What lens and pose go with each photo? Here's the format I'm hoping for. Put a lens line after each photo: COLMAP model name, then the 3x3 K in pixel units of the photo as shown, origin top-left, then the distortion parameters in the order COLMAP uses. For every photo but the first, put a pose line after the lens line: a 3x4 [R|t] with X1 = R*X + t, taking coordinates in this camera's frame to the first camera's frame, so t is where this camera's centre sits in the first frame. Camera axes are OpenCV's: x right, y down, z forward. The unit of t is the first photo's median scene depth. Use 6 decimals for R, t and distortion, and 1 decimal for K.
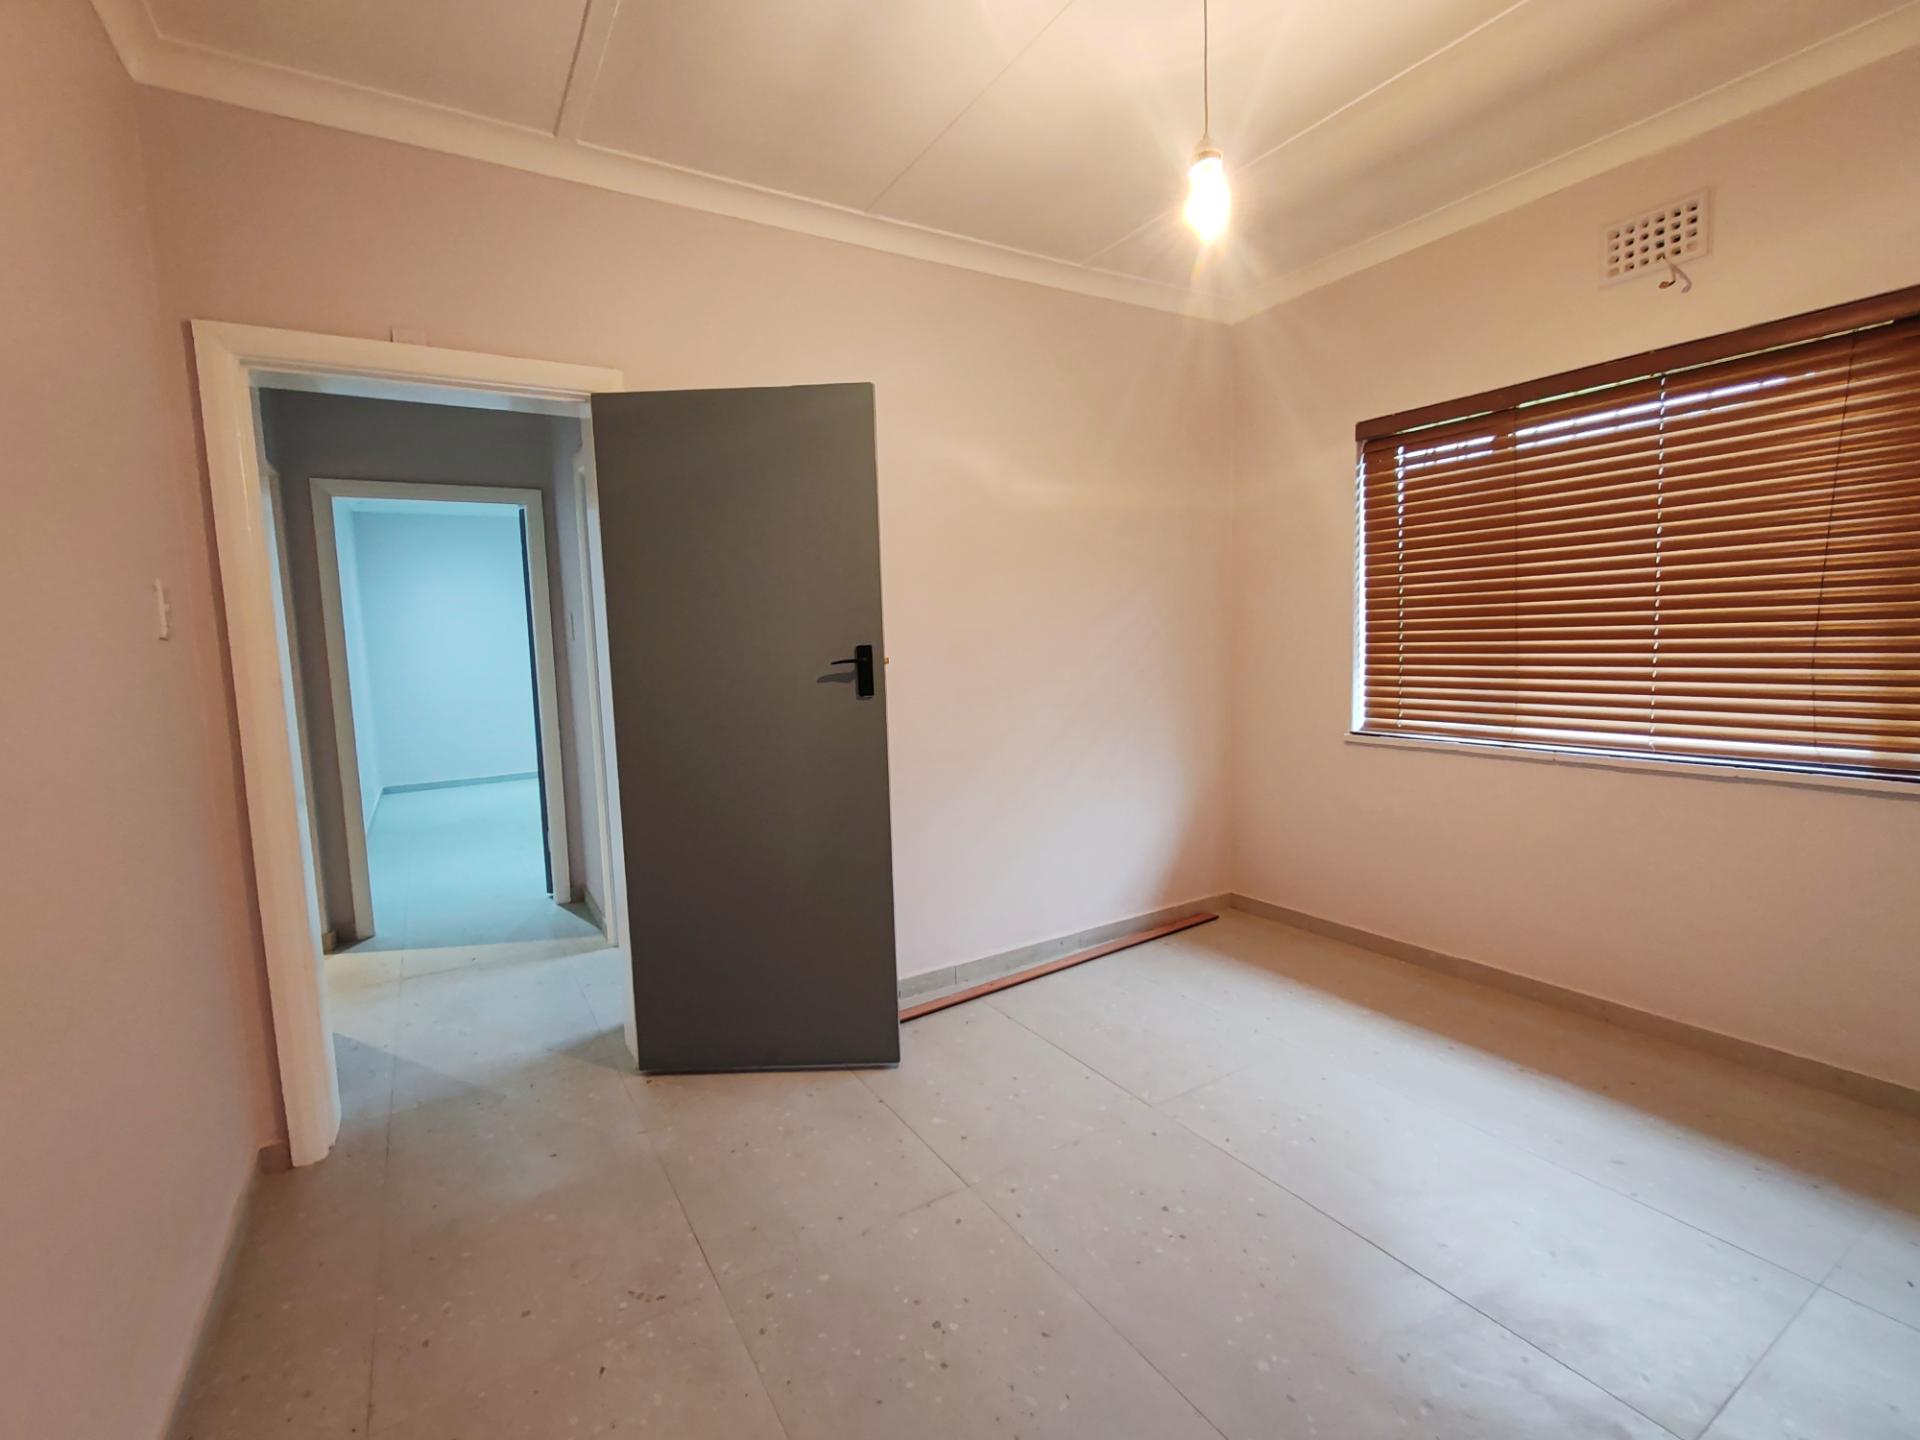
lens RADIAL K [[857.0, 0, 949.0], [0, 857.0, 750.2], [0, 0, 1]] dist [0.001164, 0.000822]
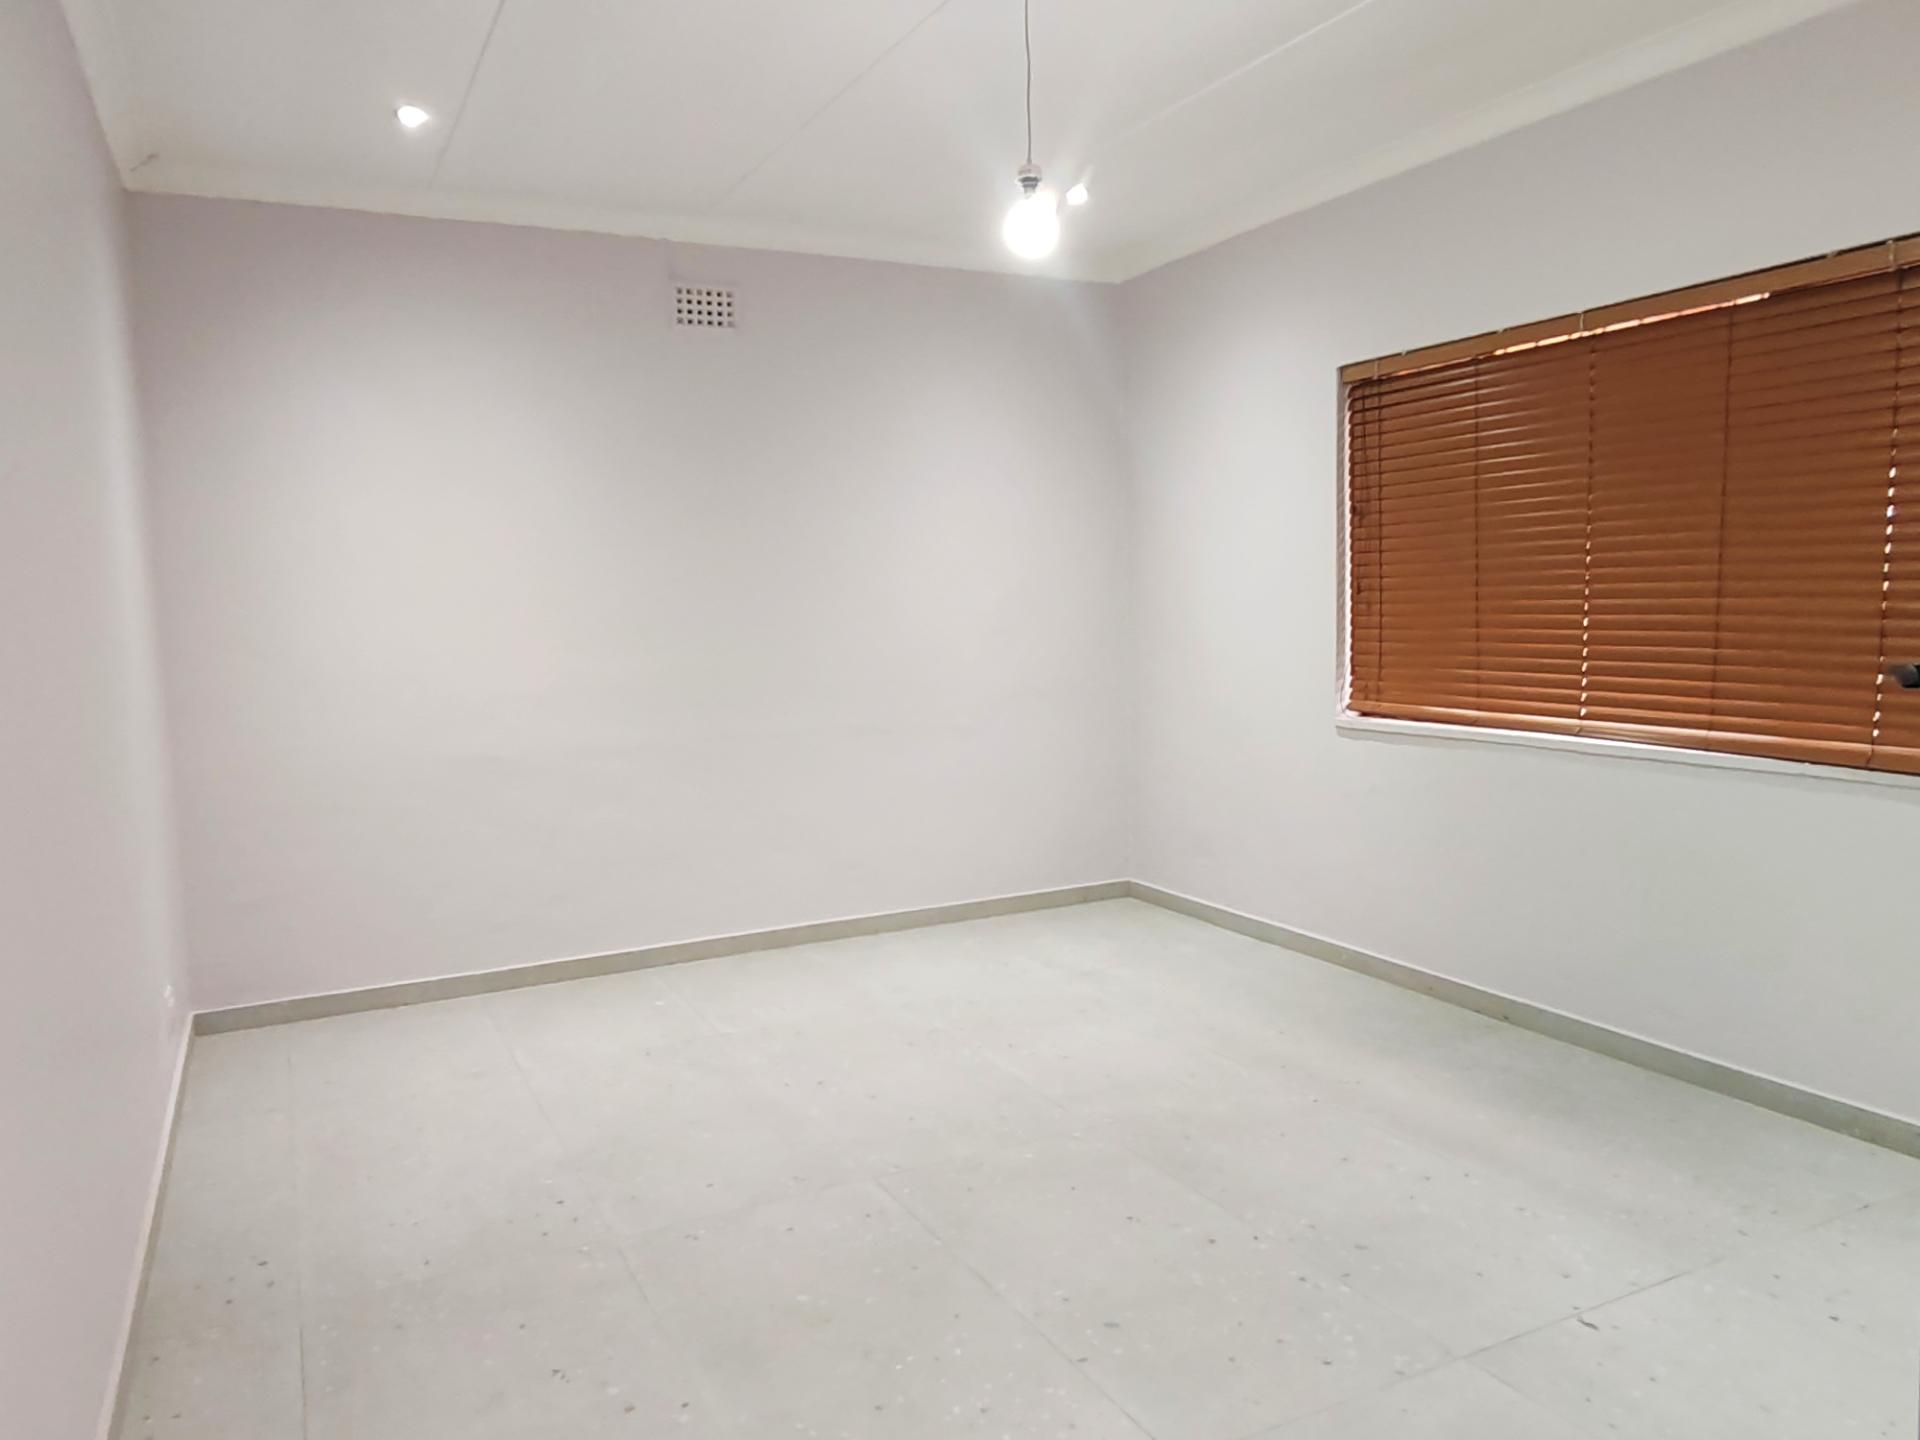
lens RADIAL K [[1268.6, 0, 960.0], [0, 1268.6, 720.0], [0, 0, 1]] dist [-0.021095, 0.000330]
pose [[0.997211, 0.012394, -0.073592, 0.200086], [-0.015157, 0.999196, -0.037105, 0.036781], [0.073073, 0.038117, 0.996598, -0.331290]]
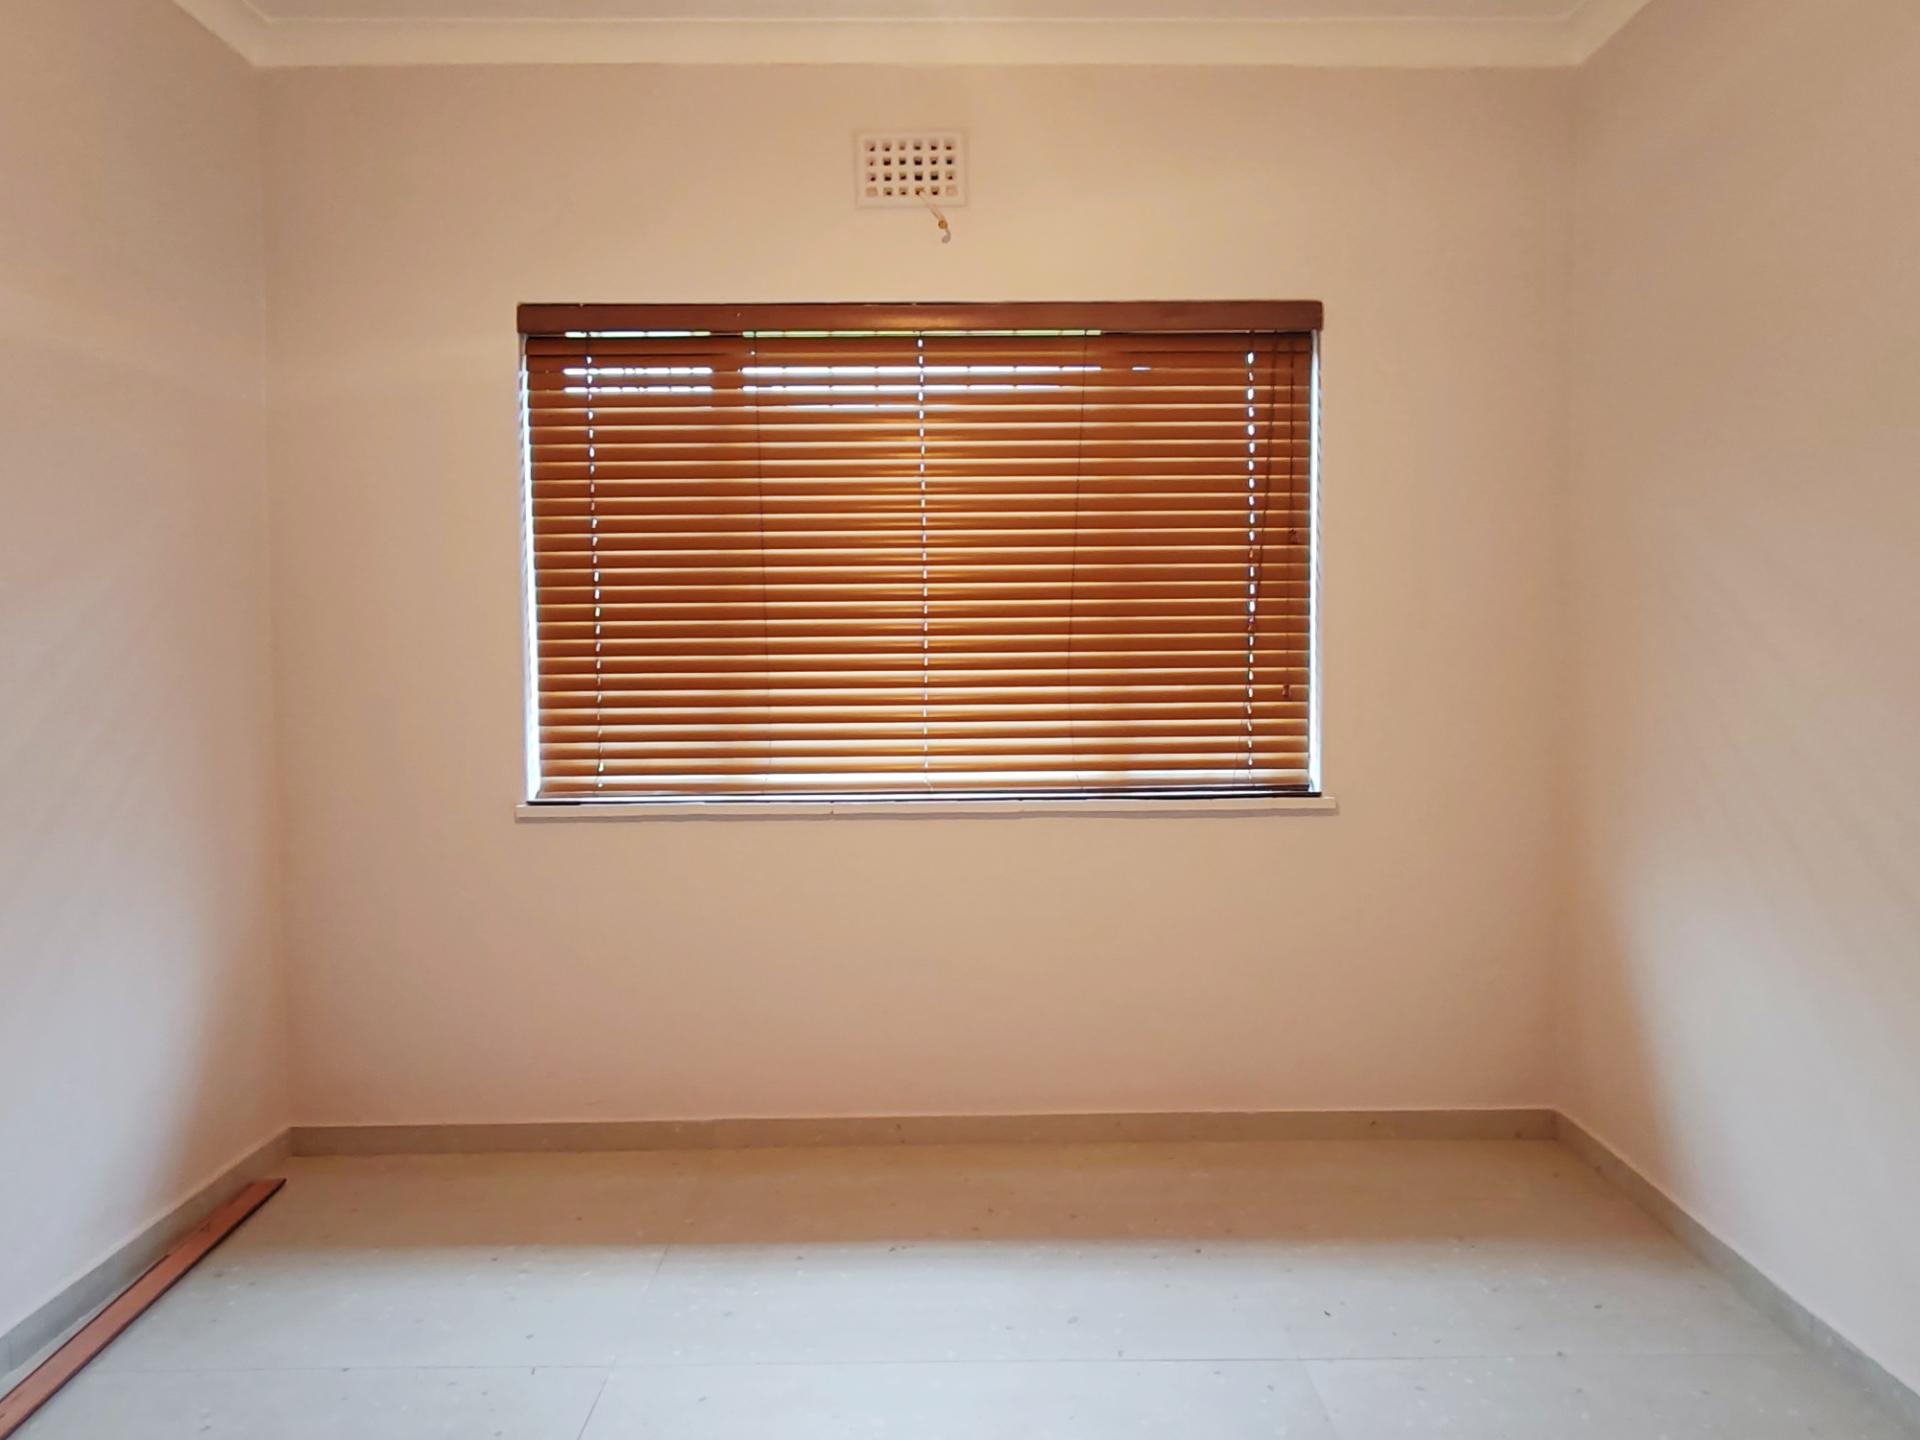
lens RADIAL K [[1276.4, 0, 960.0], [0, 1276.4, 720.0], [0, 0, 1]] dist [0.008623, -0.002106]
pose [[0.515479, -0.037377, 0.856087, -0.170566], [0.104209, 0.994367, -0.019334, -0.034036], [-0.850542, 0.099178, 0.516470, 0.299673]]
